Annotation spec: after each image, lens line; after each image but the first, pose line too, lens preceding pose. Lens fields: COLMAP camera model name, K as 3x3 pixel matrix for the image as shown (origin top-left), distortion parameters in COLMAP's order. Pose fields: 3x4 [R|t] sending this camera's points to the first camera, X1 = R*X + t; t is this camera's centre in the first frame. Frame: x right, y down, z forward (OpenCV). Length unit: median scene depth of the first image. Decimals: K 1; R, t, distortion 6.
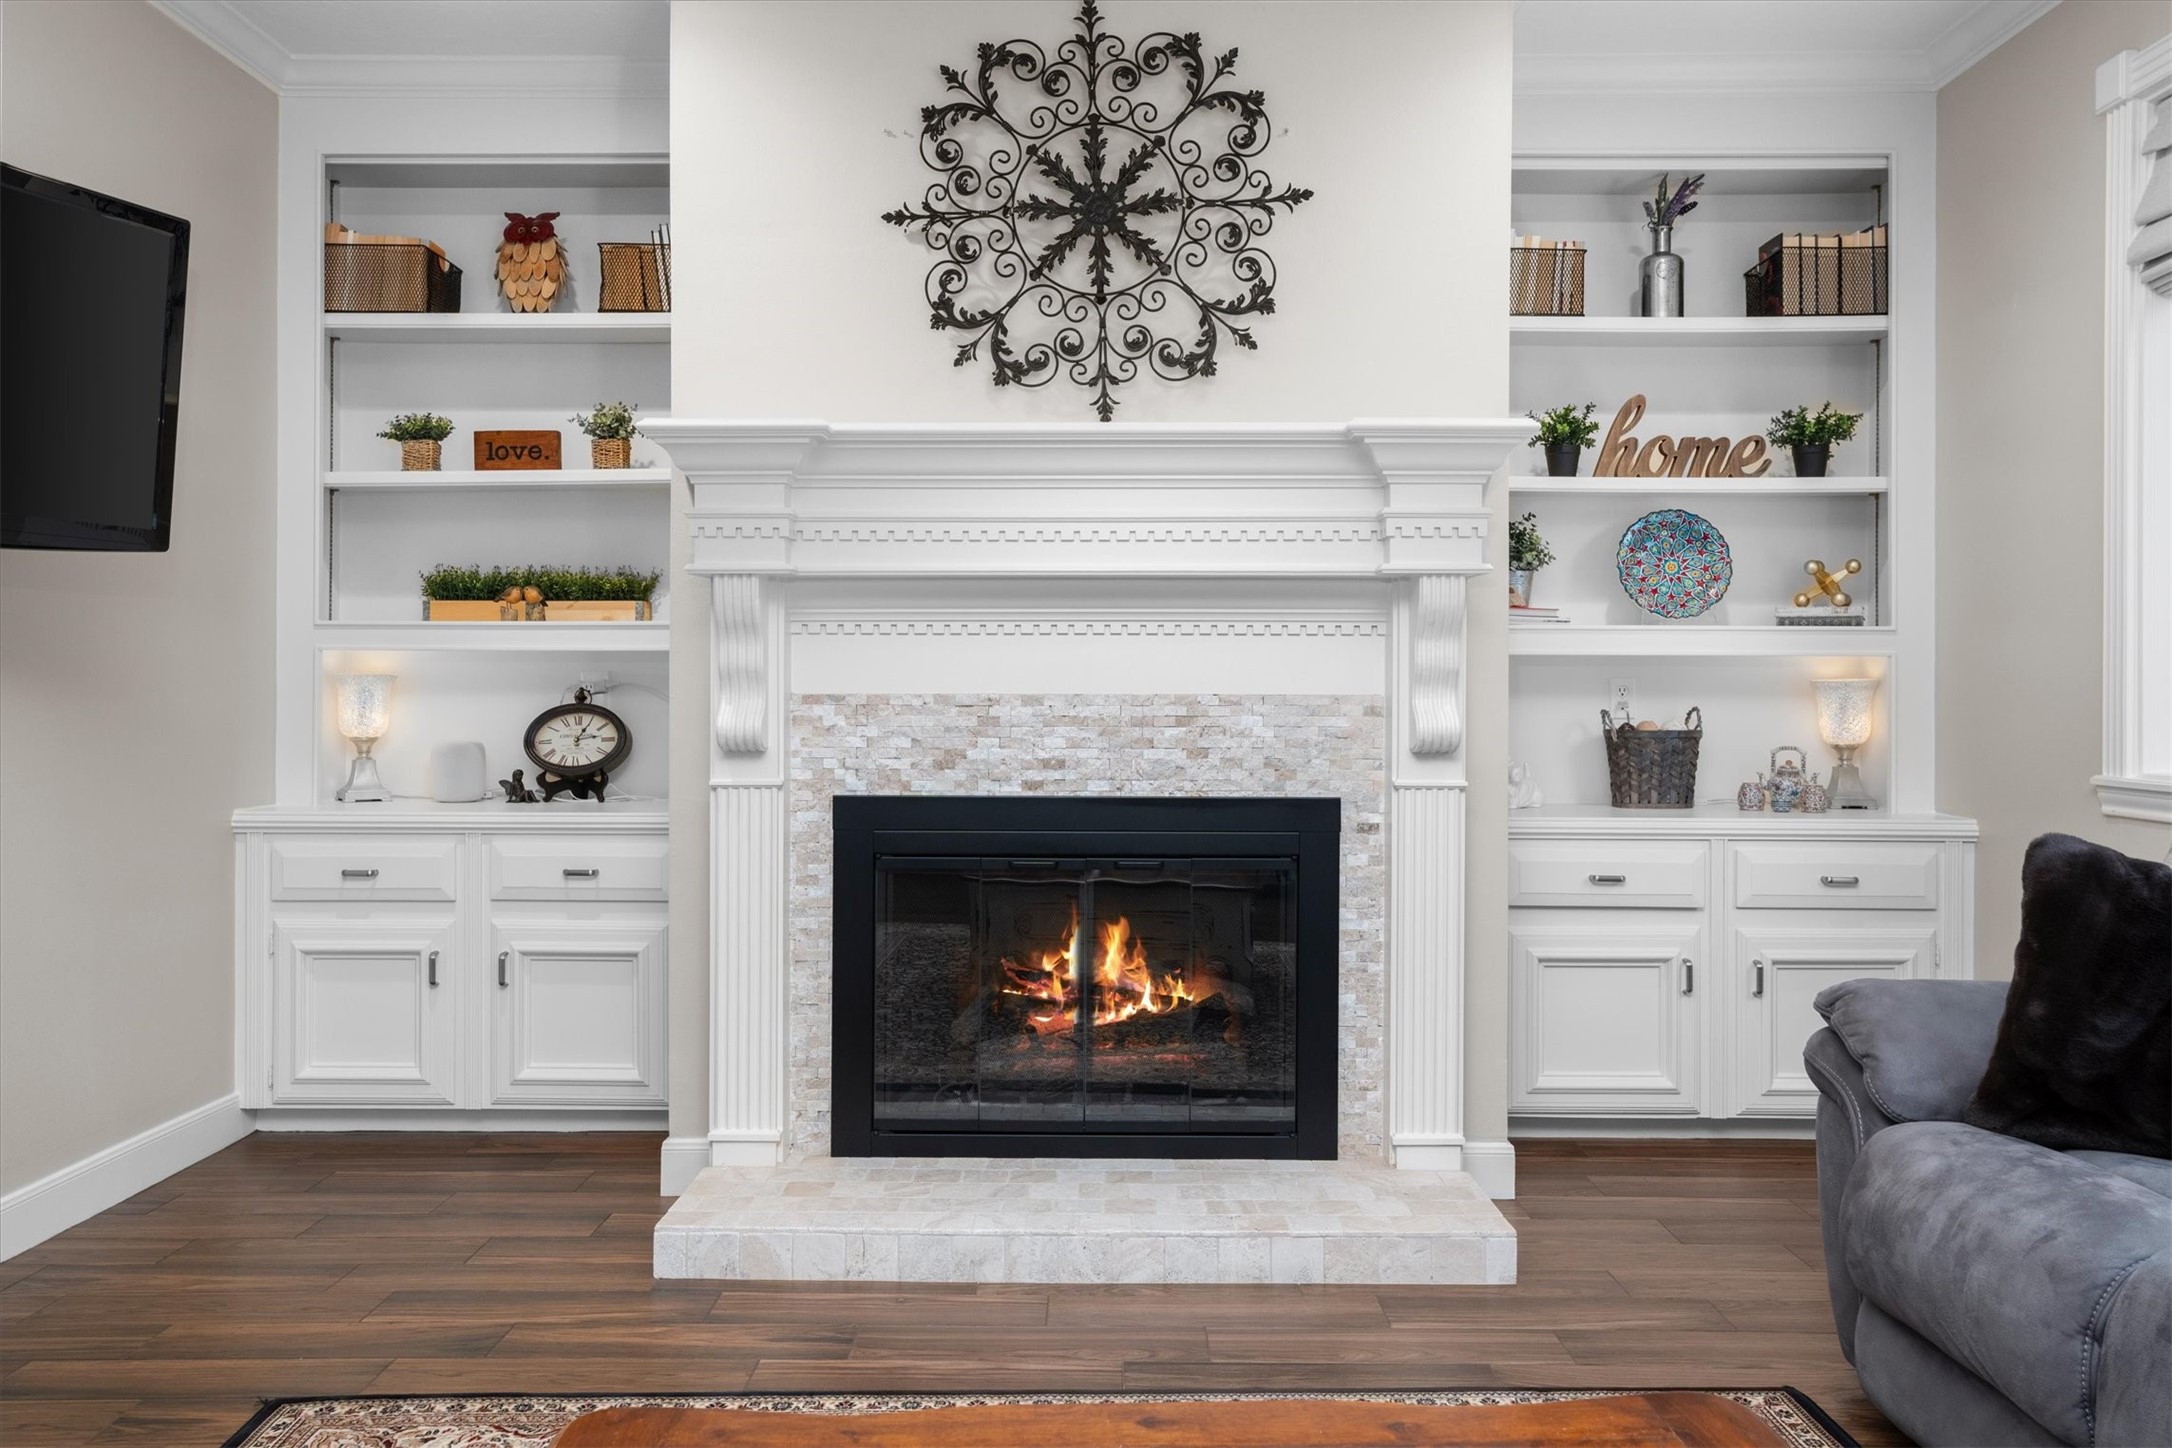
lens RADIAL K [[994.3, 0, 1067.2], [0, 994.3, 695.6], [0, 0, 1]] dist [0.015295, -0.007965]
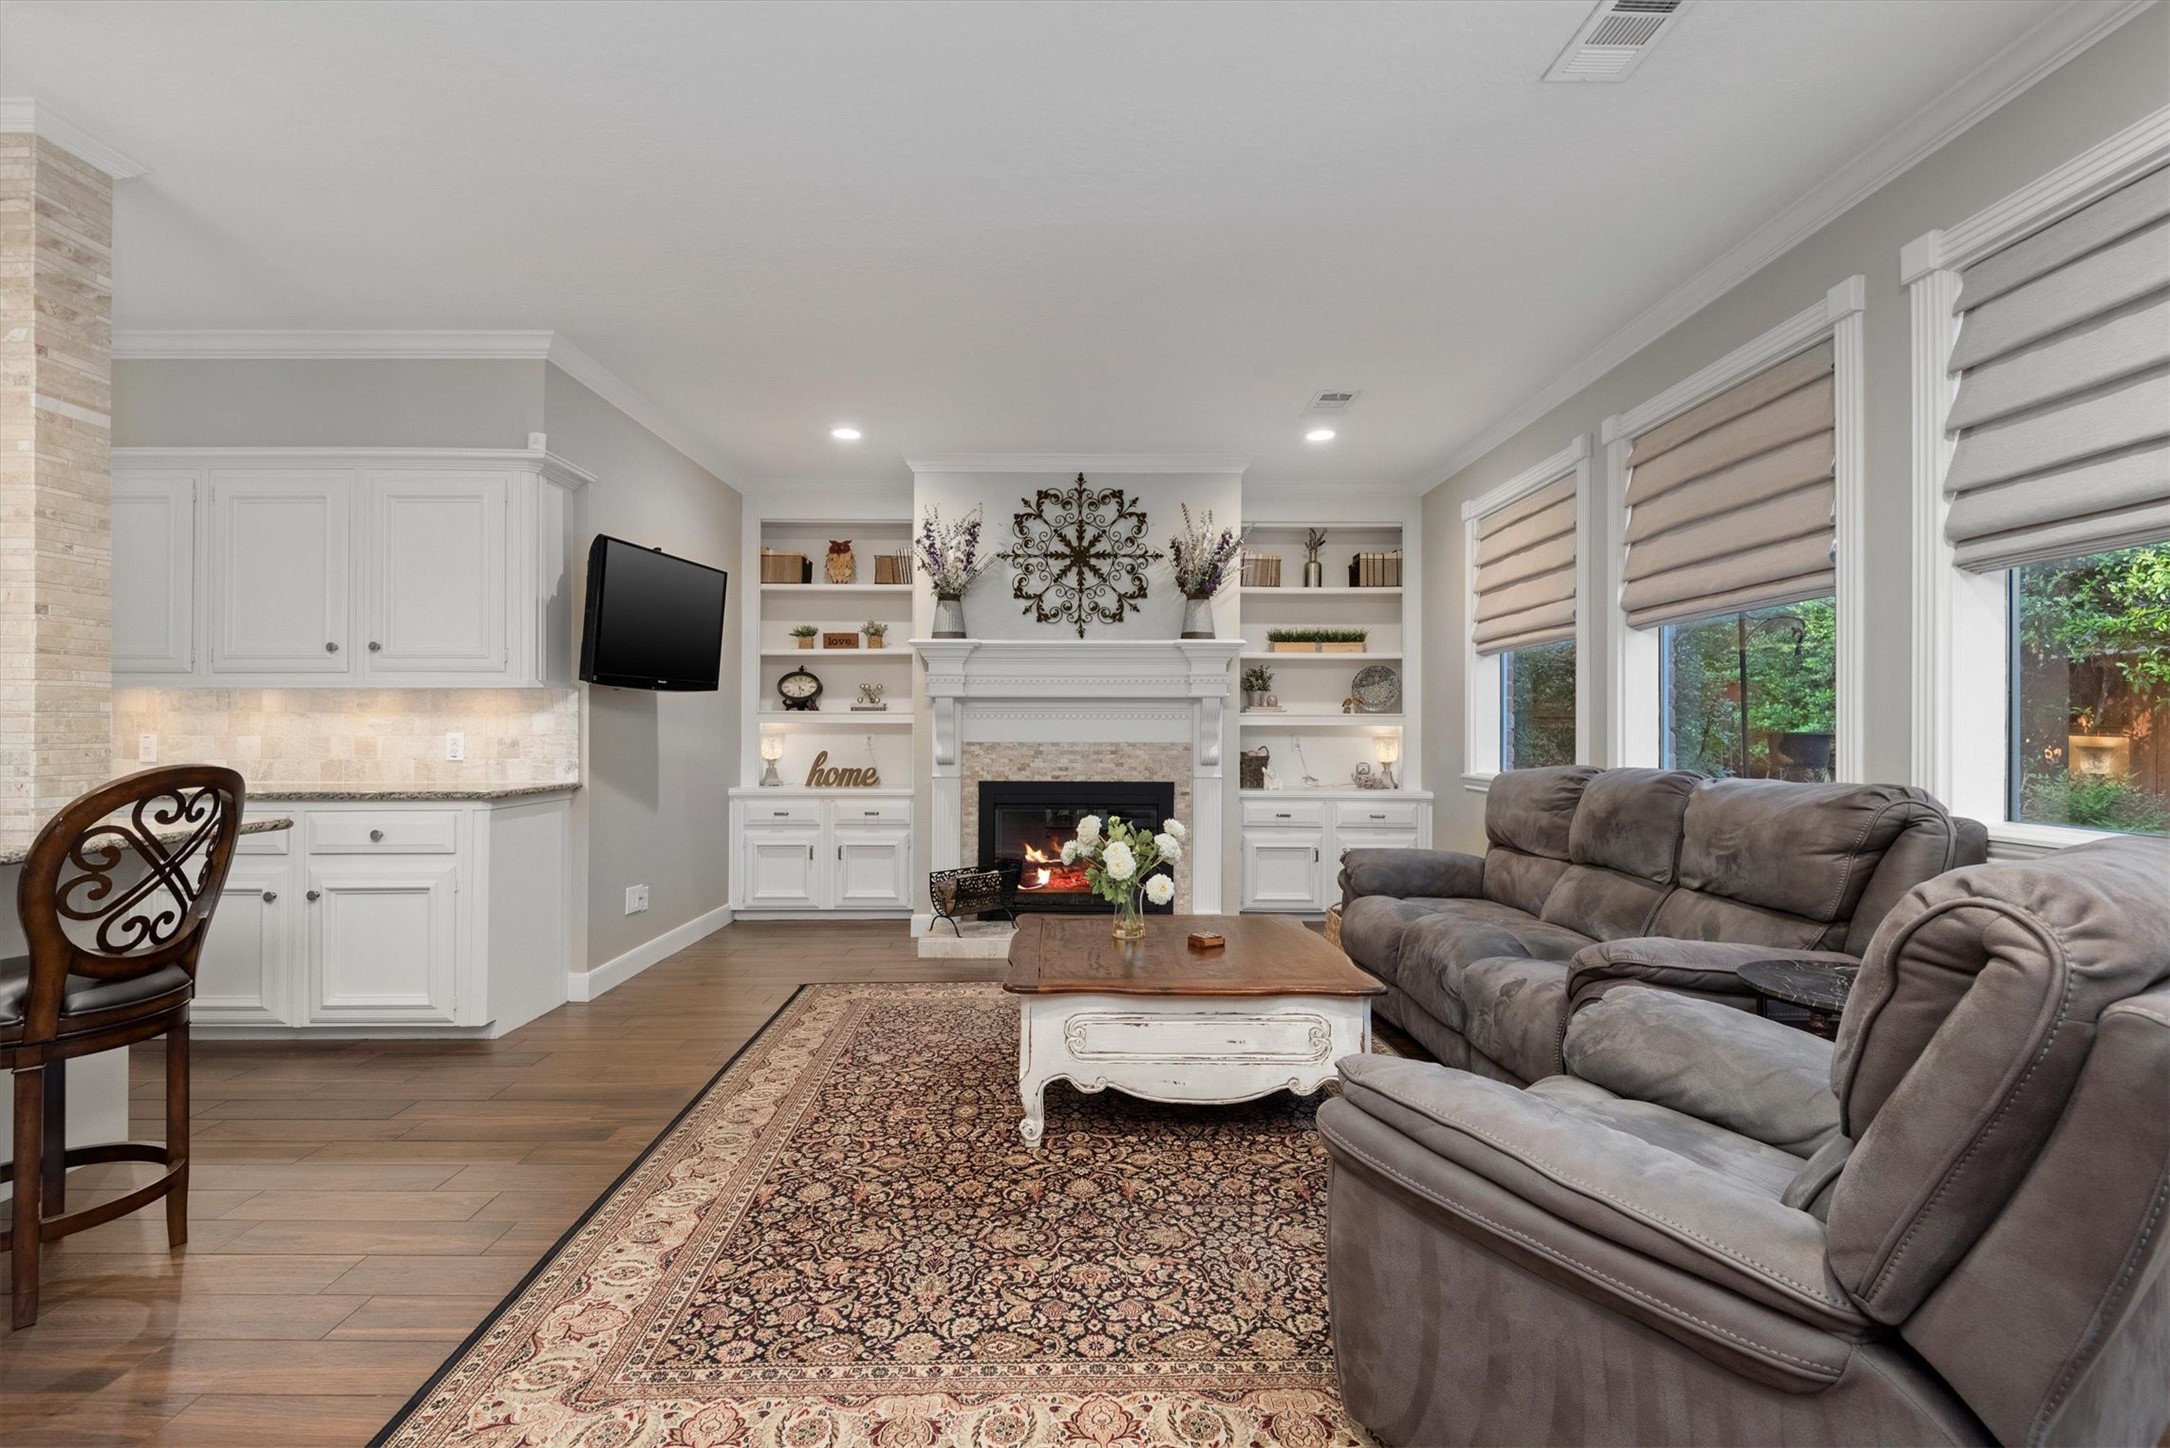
lens RADIAL K [[993.4, 0, 1093.8], [0, 993.4, 720.1], [0, 0, 1]] dist [0.015295, -0.007965]
pose [[0.997177, 0.002522, 0.075045, -0.128349], [-0.002027, 0.999976, -0.006678, -0.041628], [-0.075060, 0.006507, 0.997158, -1.584319]]
